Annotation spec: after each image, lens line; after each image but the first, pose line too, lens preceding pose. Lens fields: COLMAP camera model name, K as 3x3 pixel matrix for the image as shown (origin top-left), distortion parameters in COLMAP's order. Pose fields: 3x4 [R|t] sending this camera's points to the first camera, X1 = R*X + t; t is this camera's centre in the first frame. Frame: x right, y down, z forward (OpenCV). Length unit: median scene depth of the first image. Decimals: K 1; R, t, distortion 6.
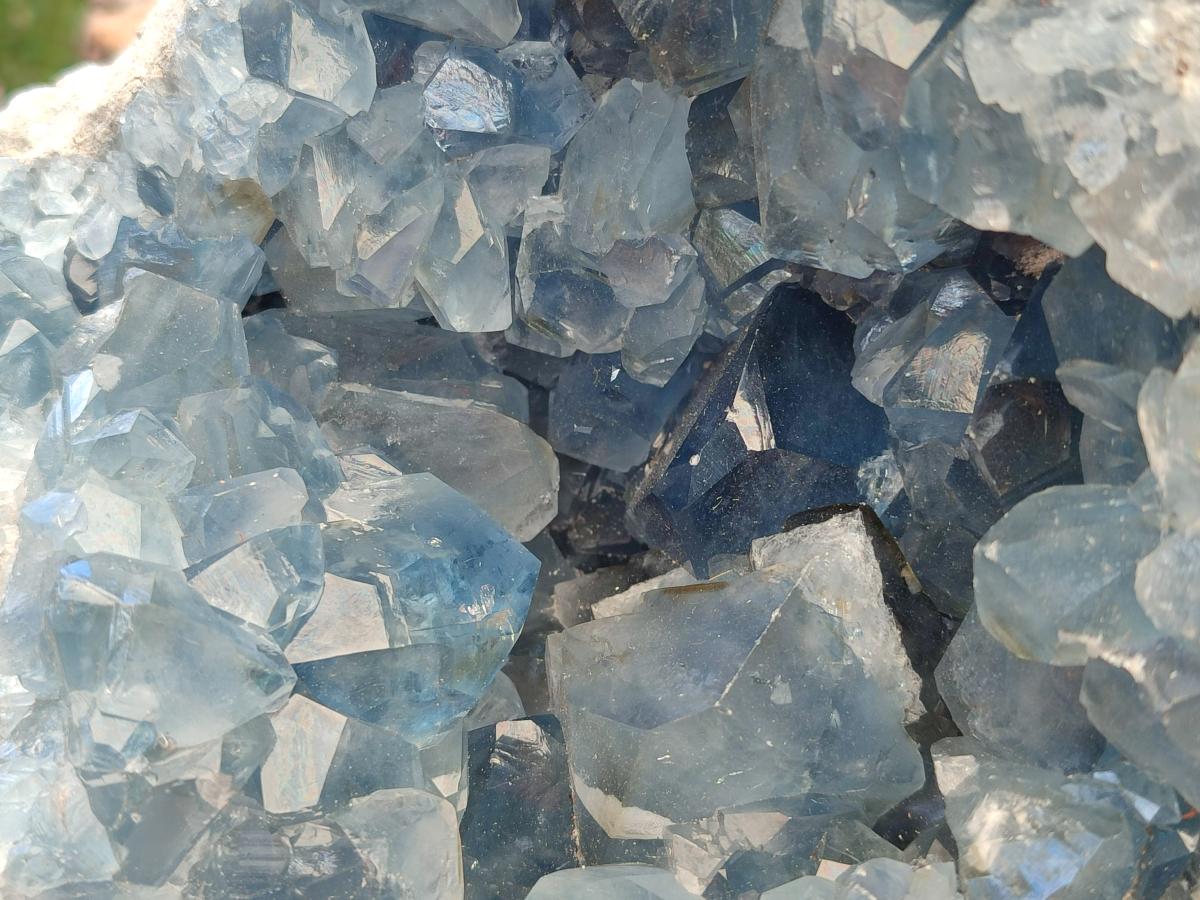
lens RADIAL K [[1804.1, 0, 600.0], [0, 1804.1, 450.0], [0, 0, 1]] dist [0.240787, -1.625524]
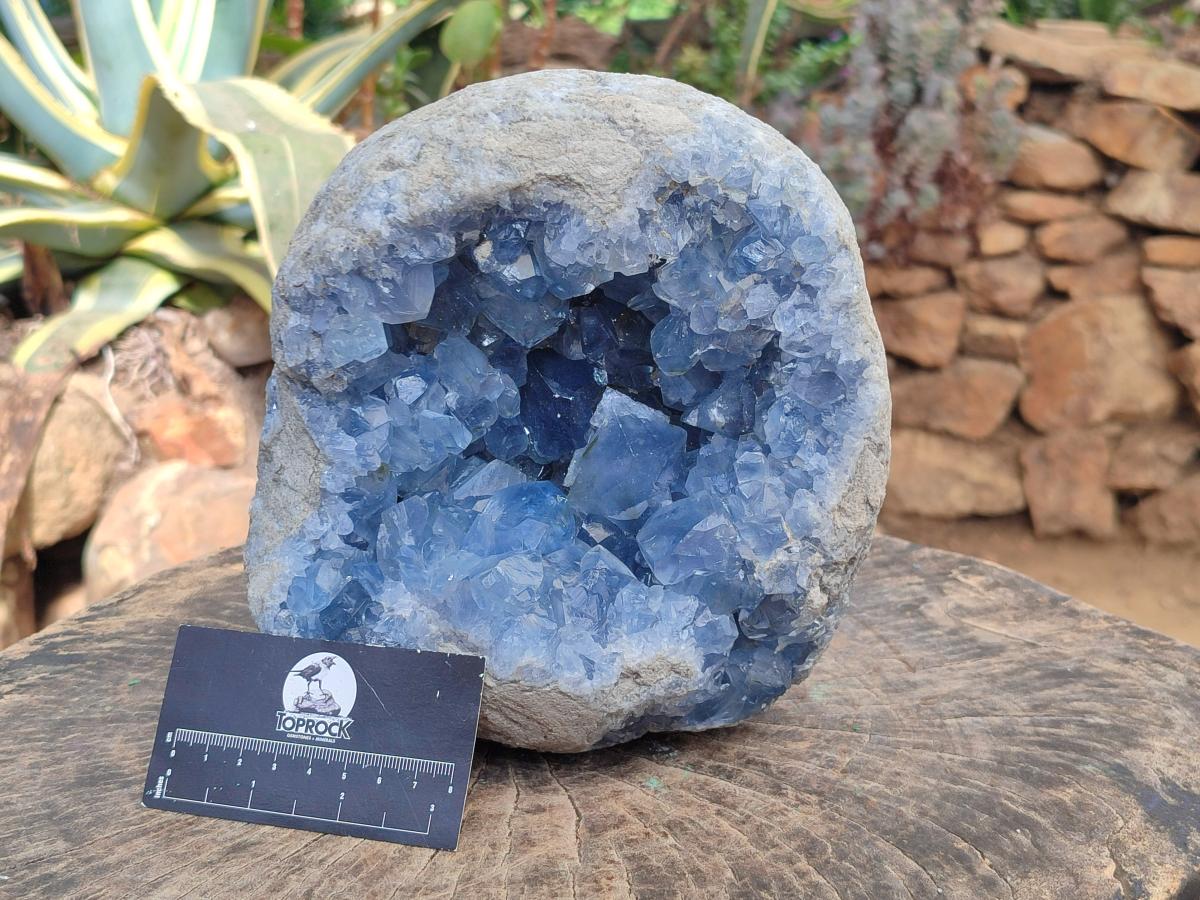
lens RADIAL K [[1804.1, 0, 600.0], [0, 1804.1, 450.0], [0, 0, 1]] dist [0.240787, -1.625524]
pose [[0.621860, -0.721439, 0.304656, -0.848680], [0.729194, 0.675293, 0.110702, -0.234903], [-0.285597, 0.153312, 0.946007, -1.795515]]
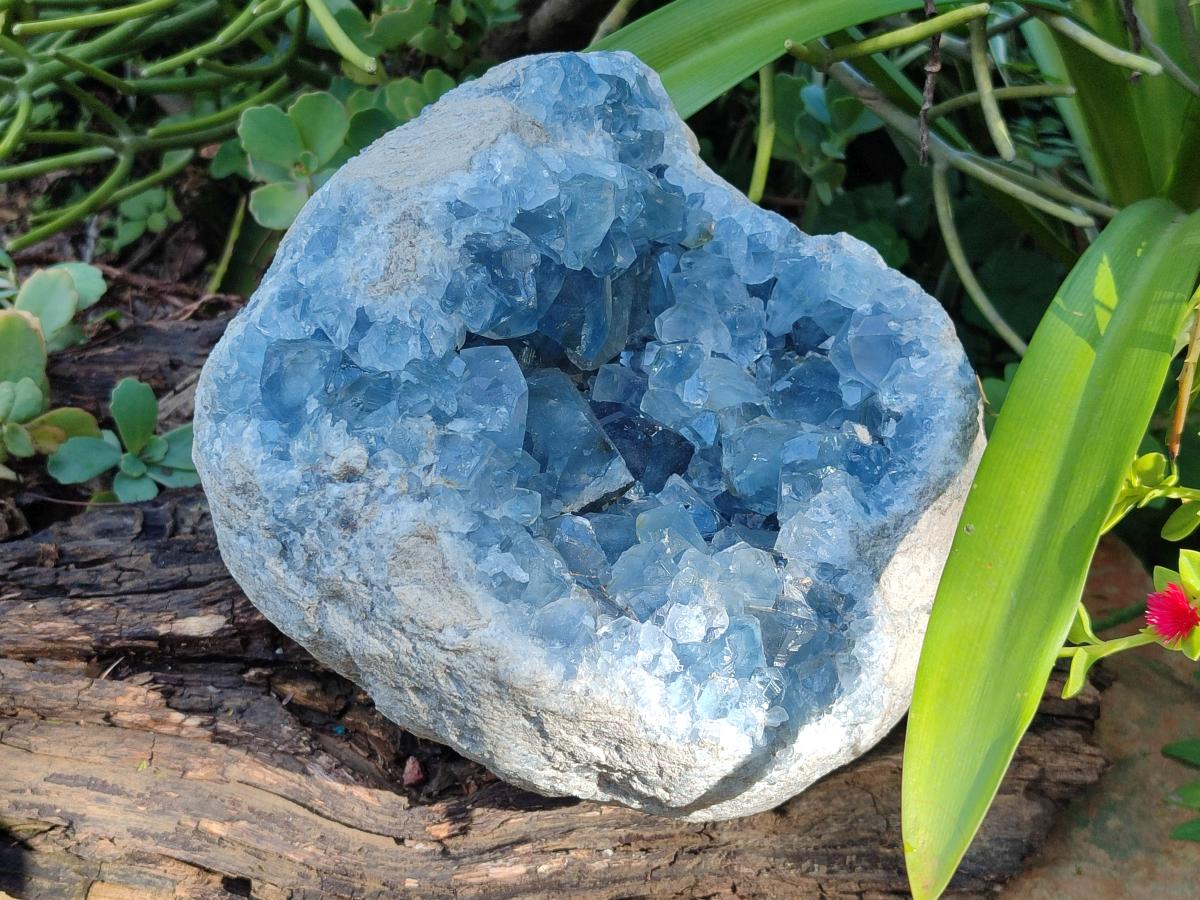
lens RADIAL K [[1804.1, 0, 600.0], [0, 1804.1, 450.0], [0, 0, 1]] dist [0.240787, -1.625524]
pose [[0.115591, 0.993293, 0.002944, 0.085933], [-0.901448, 0.106147, -0.419671, 1.170344], [-0.417169, 0.045856, 0.907672, -1.340085]]
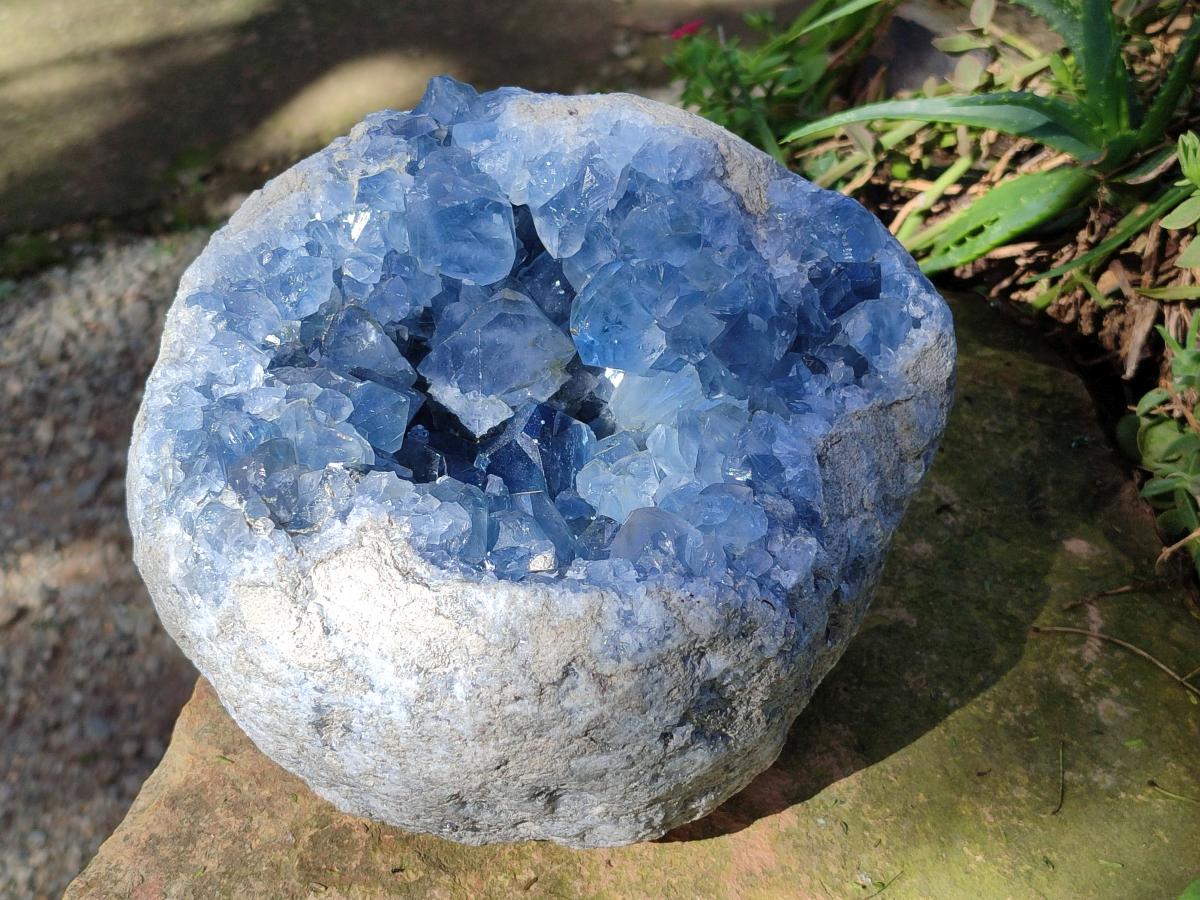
lens RADIAL K [[1804.1, 0, 600.0], [0, 1804.1, 450.0], [0, 0, 1]] dist [0.240787, -1.625524]
pose [[-0.850537, 0.516322, 0.099993, -0.248855], [-0.413030, -0.773489, 0.480751, -1.280942], [0.325566, 0.367596, 0.871137, -1.152746]]
